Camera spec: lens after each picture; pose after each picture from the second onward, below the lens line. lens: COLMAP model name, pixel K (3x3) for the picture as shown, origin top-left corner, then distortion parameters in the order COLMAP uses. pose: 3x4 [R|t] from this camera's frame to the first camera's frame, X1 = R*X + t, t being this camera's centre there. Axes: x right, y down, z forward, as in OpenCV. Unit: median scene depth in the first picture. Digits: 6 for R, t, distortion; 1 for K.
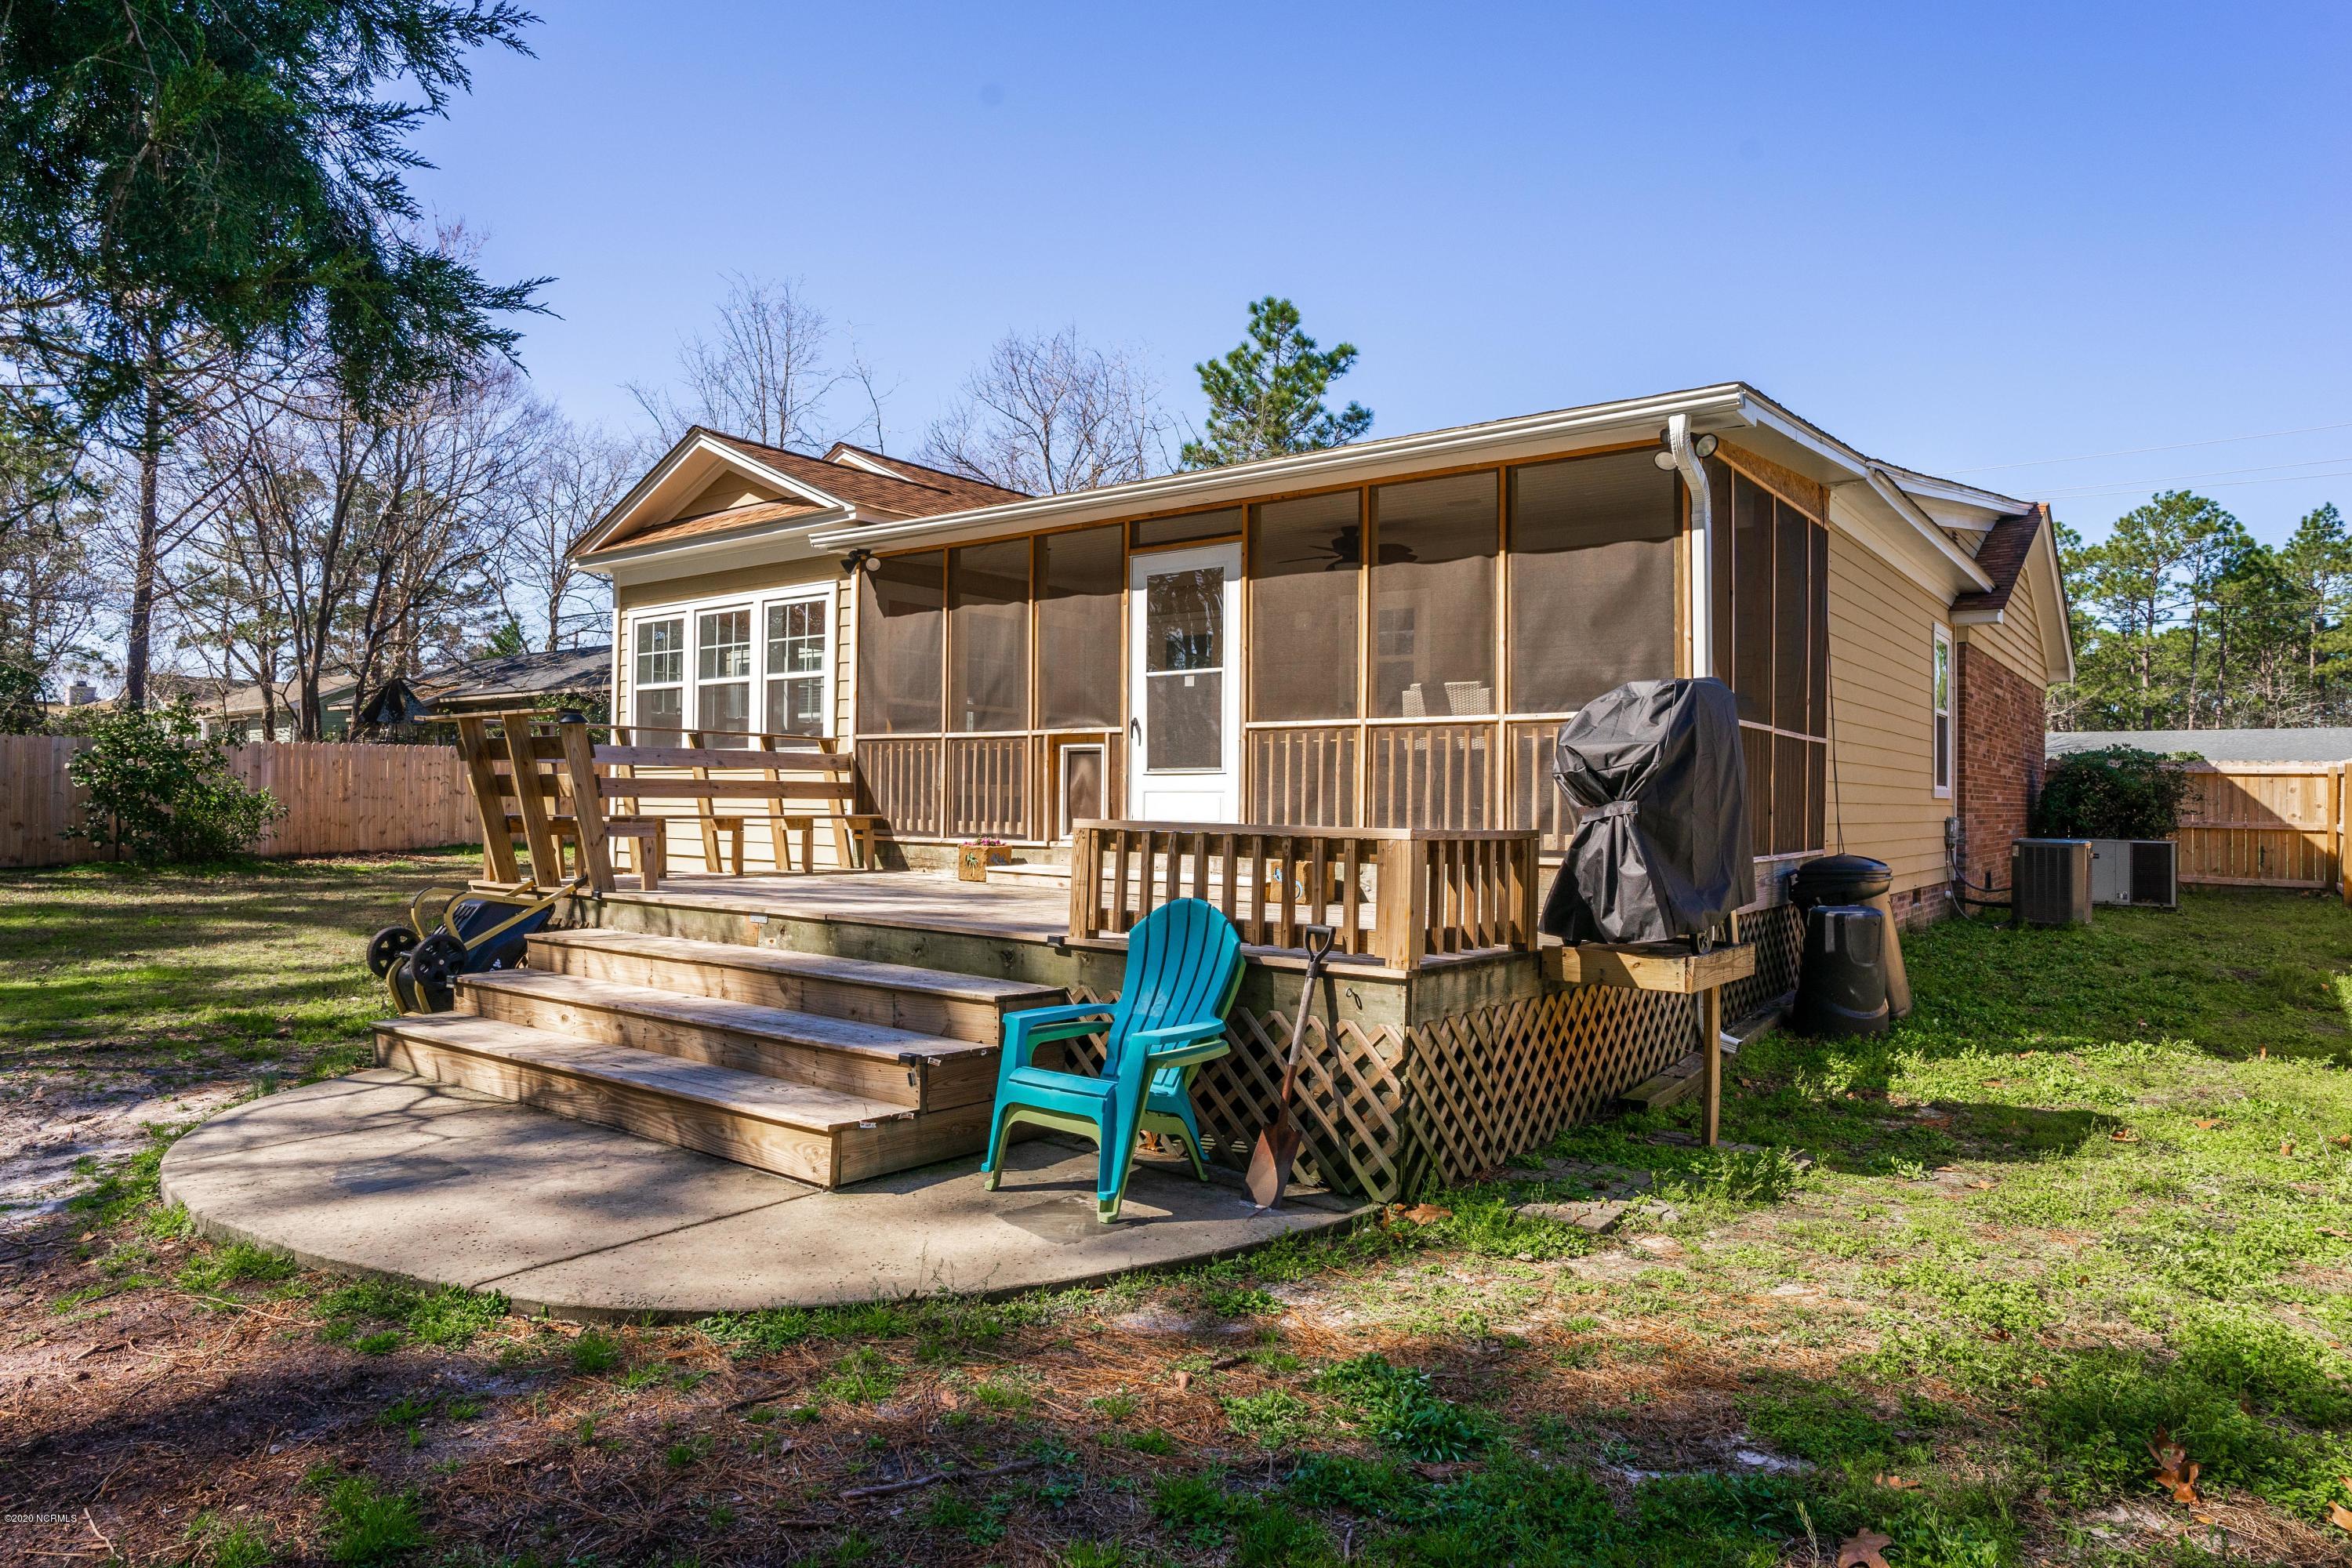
lens RADIAL K [[1394.8, 0, 1198.3], [0, 1394.8, 782.4], [0, 0, 1]] dist [-0.037113, 0.000289]
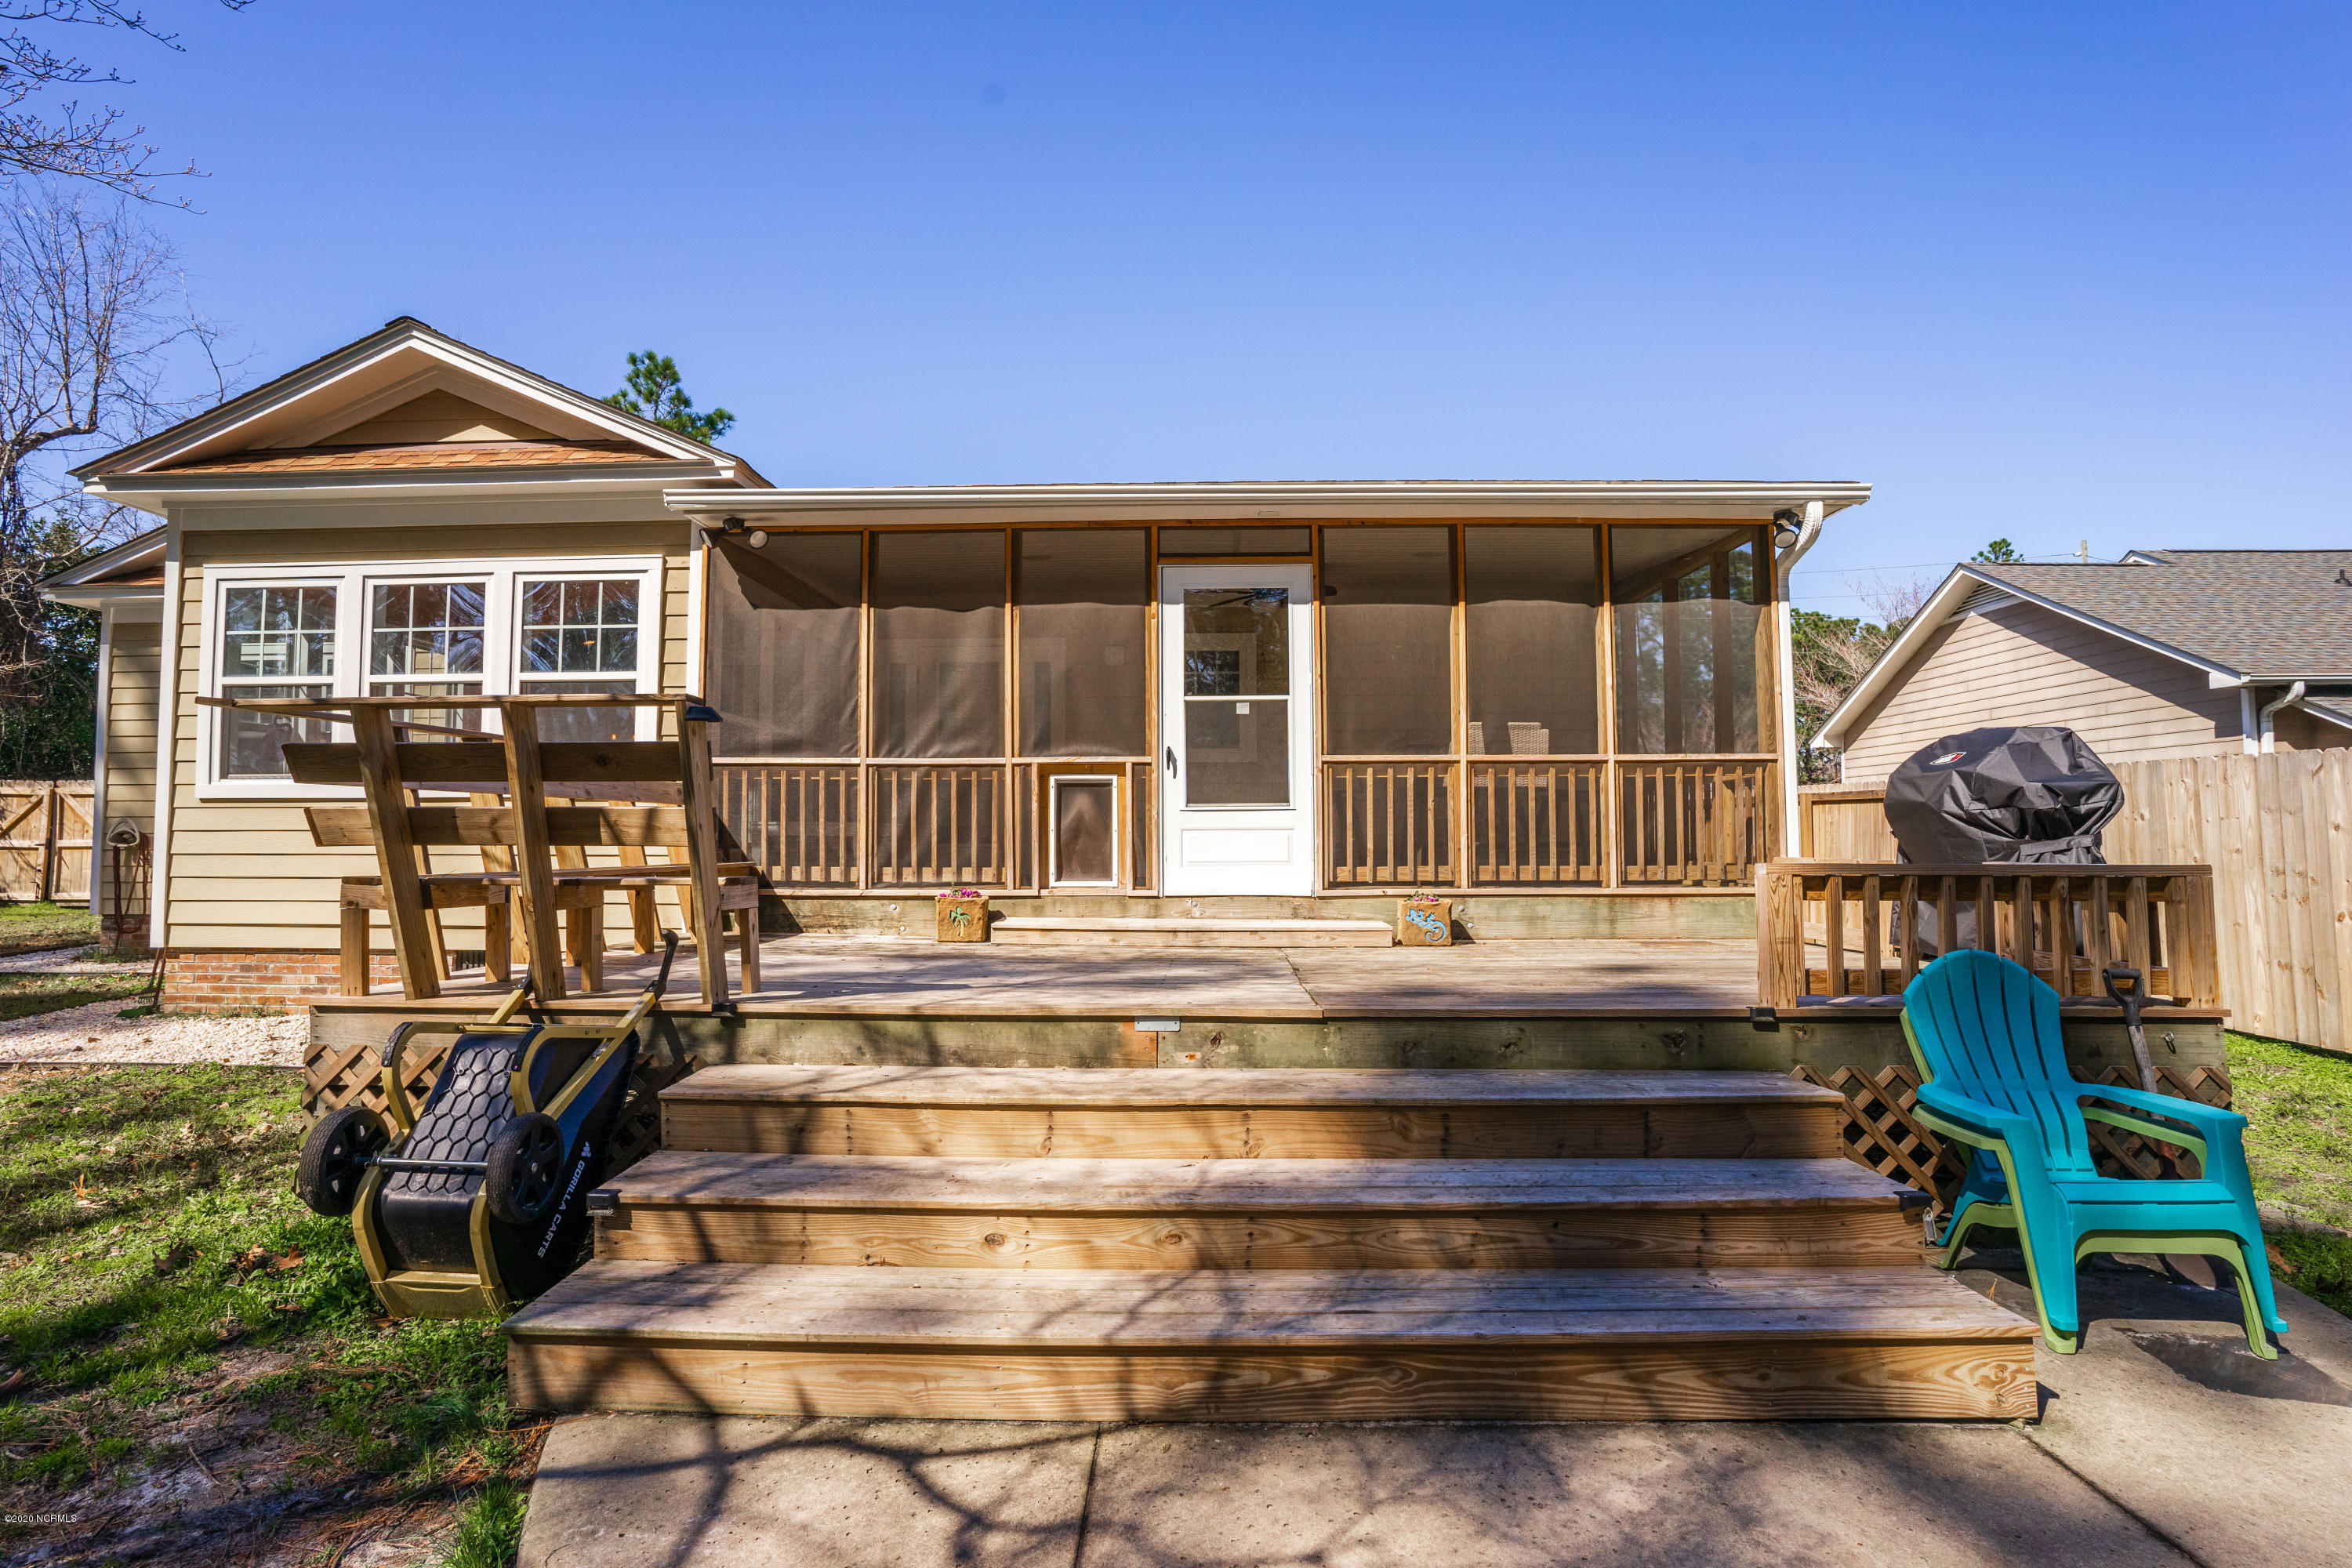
lens RADIAL K [[1156.3, 0, 1172.3], [0, 1156.3, 783.4], [0, 0, 1]] dist [-0.085077, 0.041837]
pose [[0.818795, 0.015293, 0.573882, -0.440559], [0.002094, 0.999559, -0.029623, -0.001129], [-0.574082, 0.025457, 0.818402, 0.376774]]
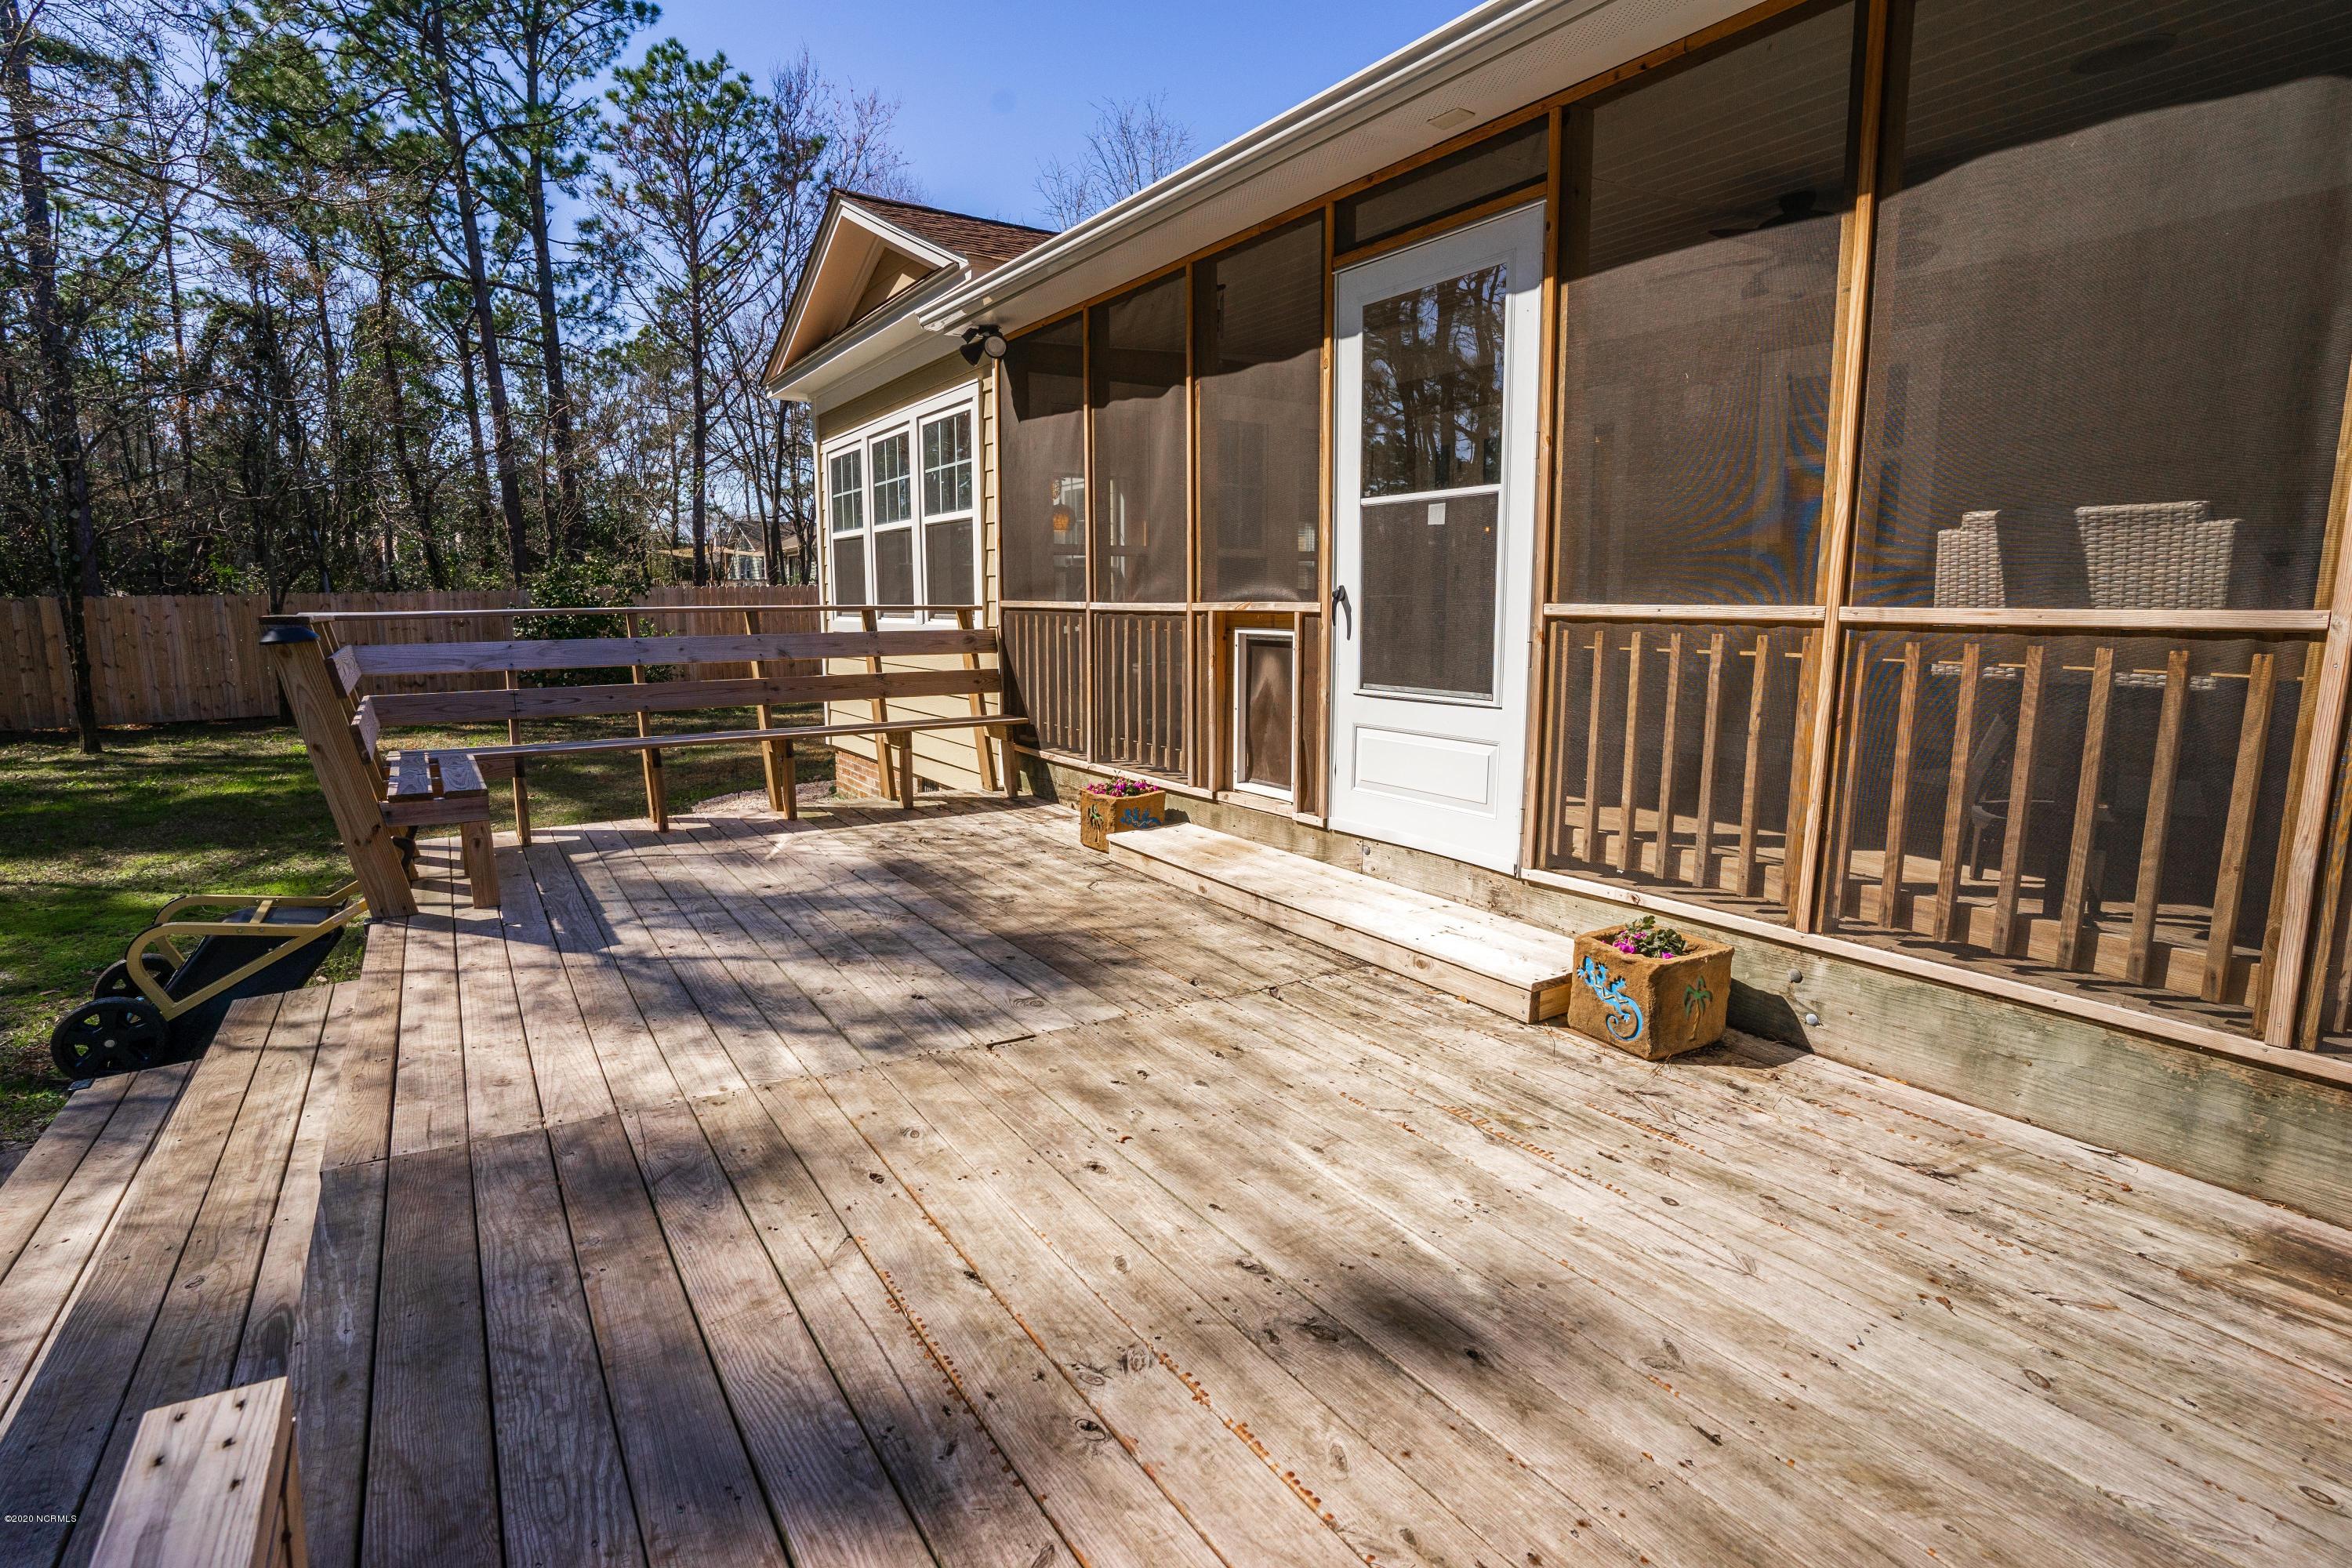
lens RADIAL K [[1156.3, 0, 1172.3], [0, 1156.3, 783.4], [0, 0, 1]] dist [-0.085077, 0.041837]
pose [[0.937200, 0.042956, -0.346137, 0.046859], [0.016825, 0.985665, 0.167875, -0.044503], [0.348386, -0.163156, 0.923042, 0.530969]]
